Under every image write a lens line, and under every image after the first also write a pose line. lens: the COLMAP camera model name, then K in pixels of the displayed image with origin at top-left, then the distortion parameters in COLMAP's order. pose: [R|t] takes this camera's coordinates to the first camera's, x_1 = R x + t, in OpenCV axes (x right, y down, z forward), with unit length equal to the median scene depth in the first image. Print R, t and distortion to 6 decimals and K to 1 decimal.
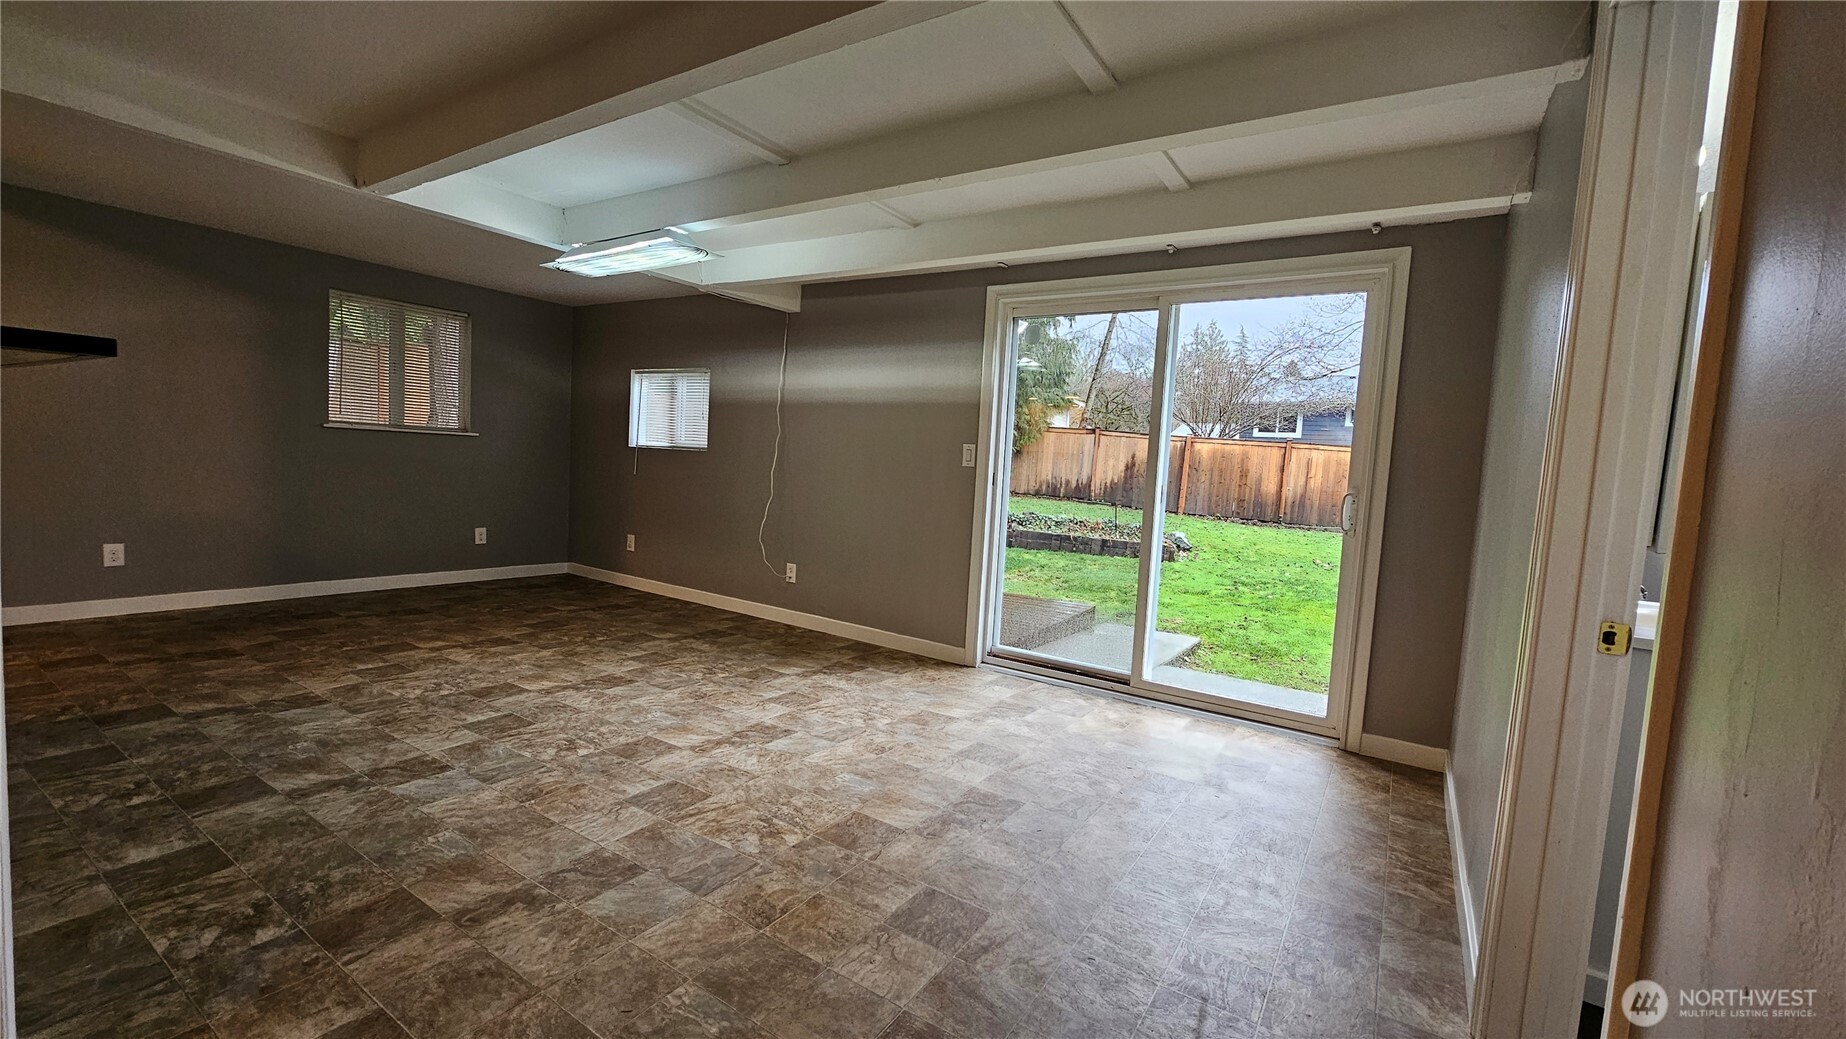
lens RADIAL K [[750.9, 0, 923.0], [0, 750.9, 513.2], [0, 0, 1]] dist [-0.003344, -0.000209]
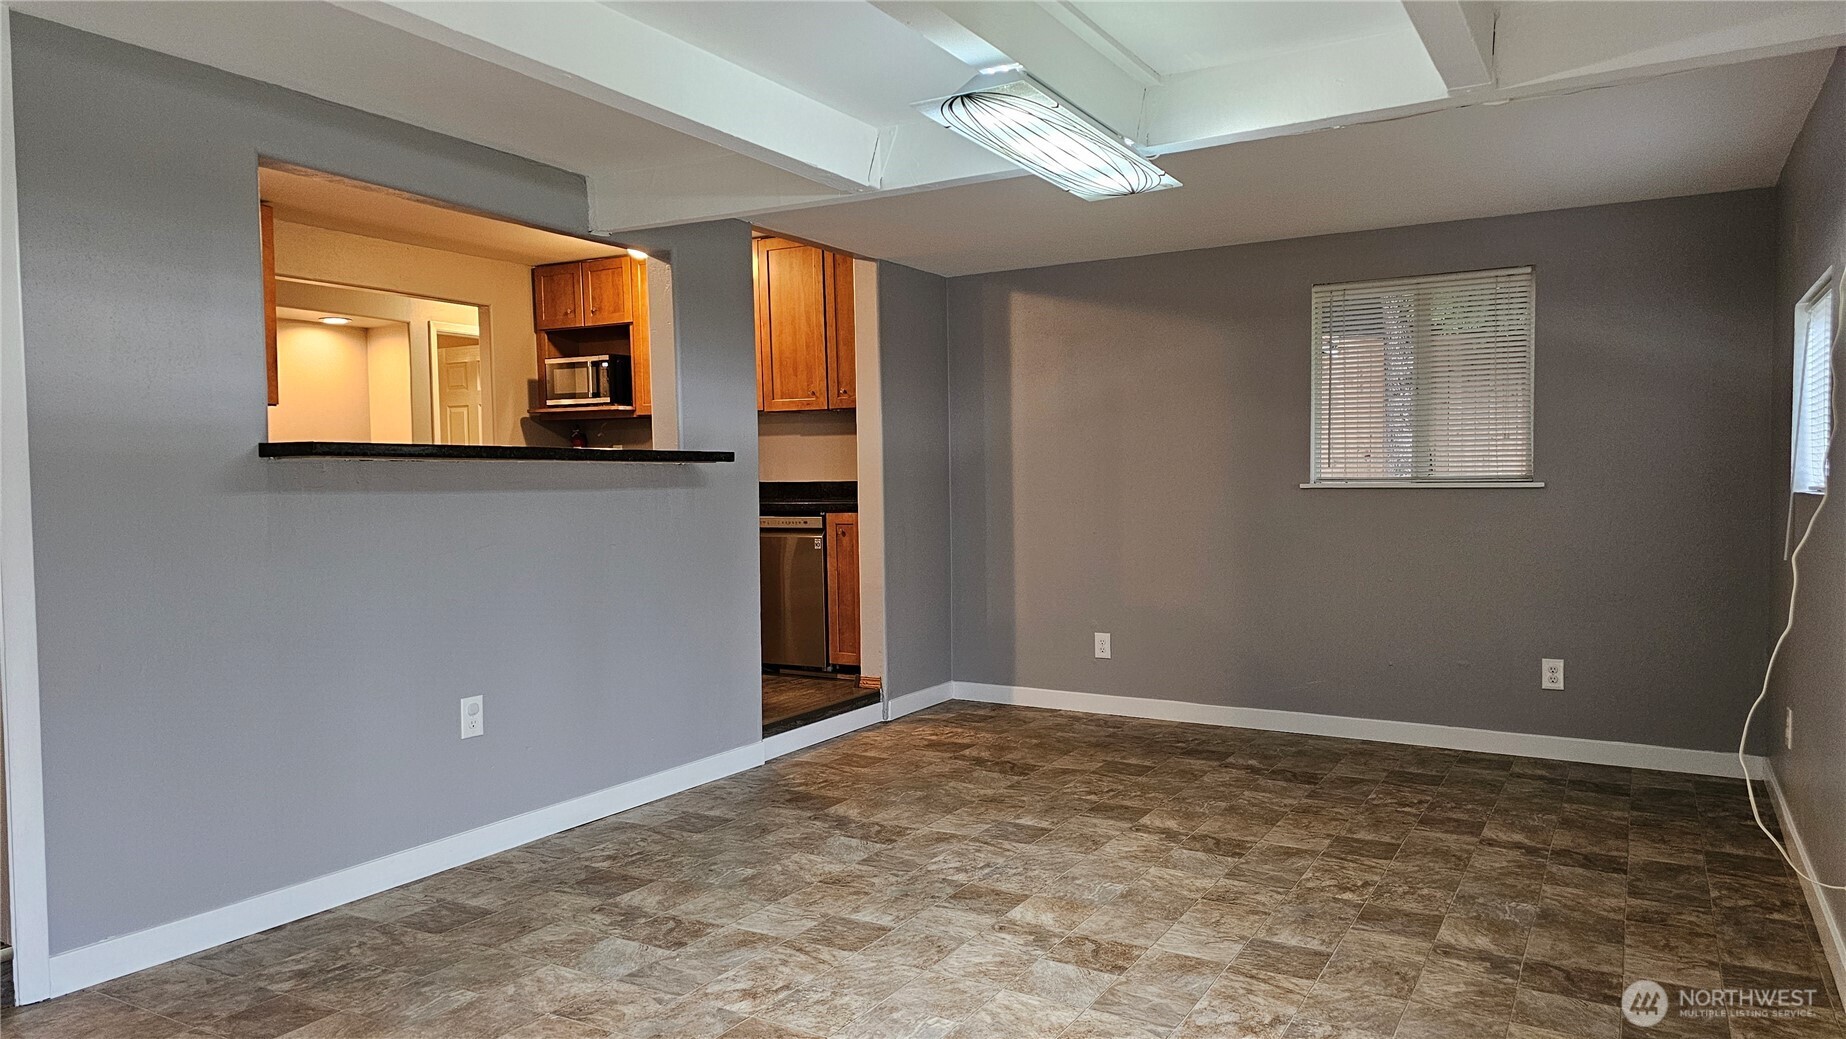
lens RADIAL K [[1228.7, 0, 936.8], [0, 1228.7, 531.0], [0, 0, 1]] dist [0.071185, -0.067073]
pose [[0.055640, -0.017789, -0.998292, 0.442305], [-0.057235, 0.998140, -0.020977, -0.044725], [0.996809, 0.058304, 0.054518, 0.827408]]
